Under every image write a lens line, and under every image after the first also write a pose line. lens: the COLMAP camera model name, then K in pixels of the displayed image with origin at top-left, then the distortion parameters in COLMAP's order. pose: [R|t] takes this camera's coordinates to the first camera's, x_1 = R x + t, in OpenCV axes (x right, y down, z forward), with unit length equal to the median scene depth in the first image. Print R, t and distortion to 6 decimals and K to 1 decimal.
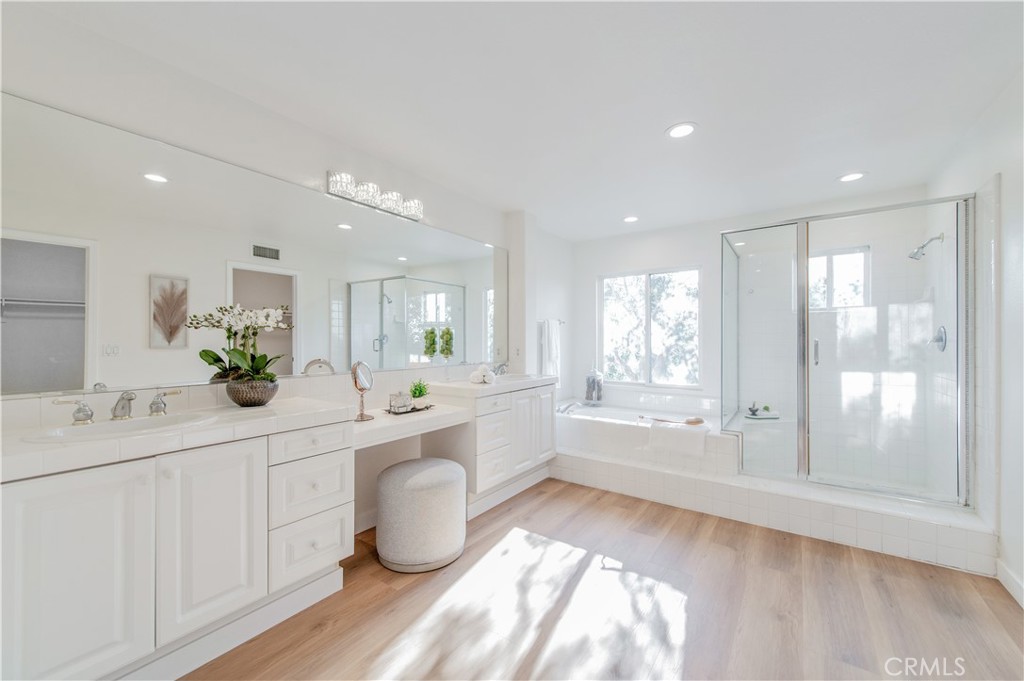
lens RADIAL K [[403.2, 0, 518.2], [0, 403.2, 339.6], [0, 0, 1]] dist [0.009414, -0.002506]
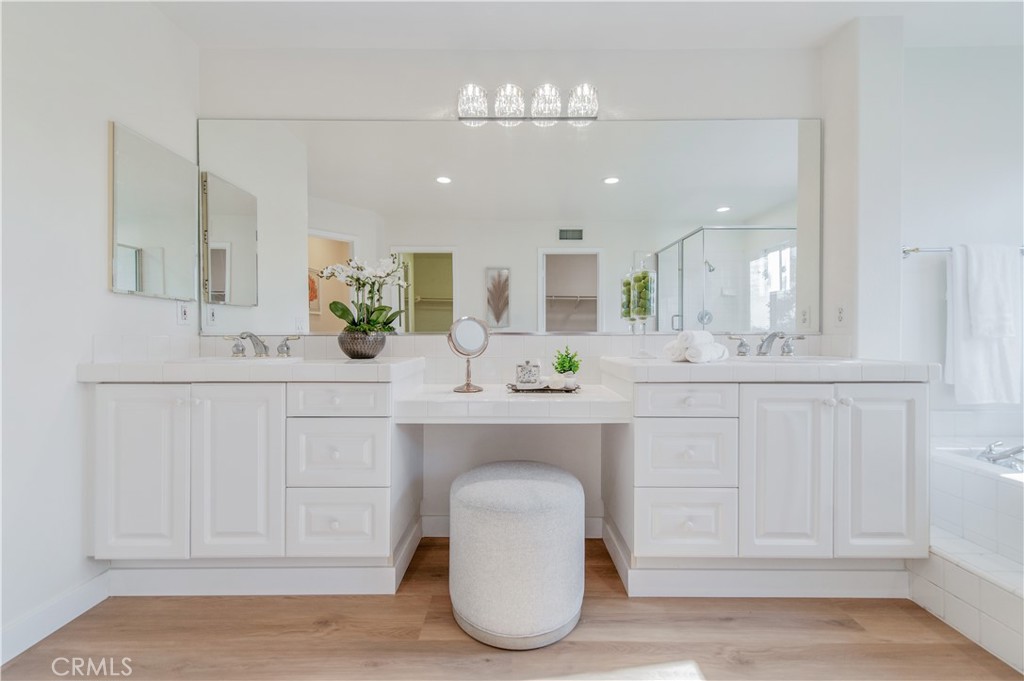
lens RADIAL K [[403.2, 0, 509.3], [0, 403.2, 339.0], [0, 0, 1]] dist [0.009414, -0.002506]
pose [[0.568239, 0.005132, -0.822848, 0.233838], [0.001883, 0.999970, 0.007537, 0.074413], [0.822861, -0.005832, 0.568212, 0.503077]]
